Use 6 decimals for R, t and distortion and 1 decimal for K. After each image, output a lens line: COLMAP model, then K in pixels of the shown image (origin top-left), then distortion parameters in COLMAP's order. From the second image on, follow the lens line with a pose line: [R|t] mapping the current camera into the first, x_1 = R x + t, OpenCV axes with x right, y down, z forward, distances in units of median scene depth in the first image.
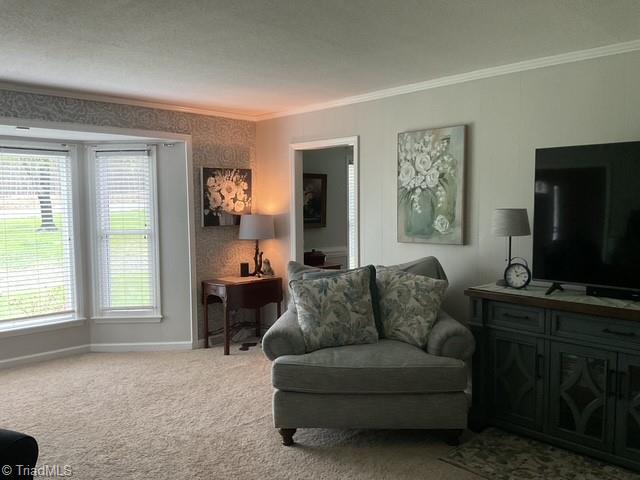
lens RADIAL K [[525.1, 0, 318.7], [0, 525.1, 236.2], [0, 0, 1]] dist [0.009733, -0.009826]
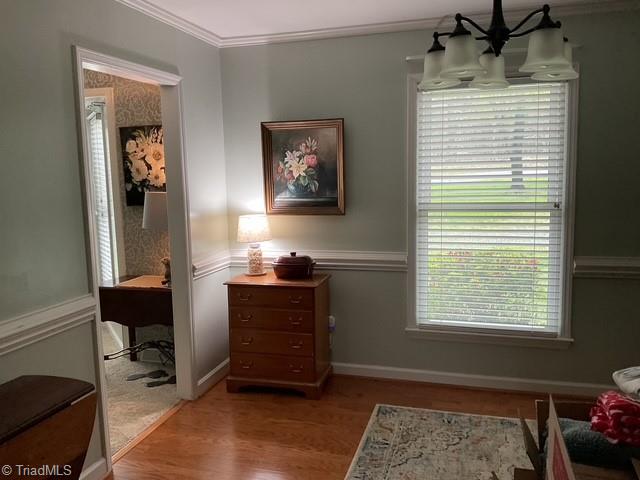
lens RADIAL K [[525.1, 0, 318.7], [0, 525.1, 236.2], [0, 0, 1]] dist [0.009733, -0.009826]
pose [[0.485129, 0.103698, -0.868272, 0.578190], [-0.031502, 0.994372, 0.101157, -0.059854], [0.873875, -0.021722, 0.485665, 0.855935]]
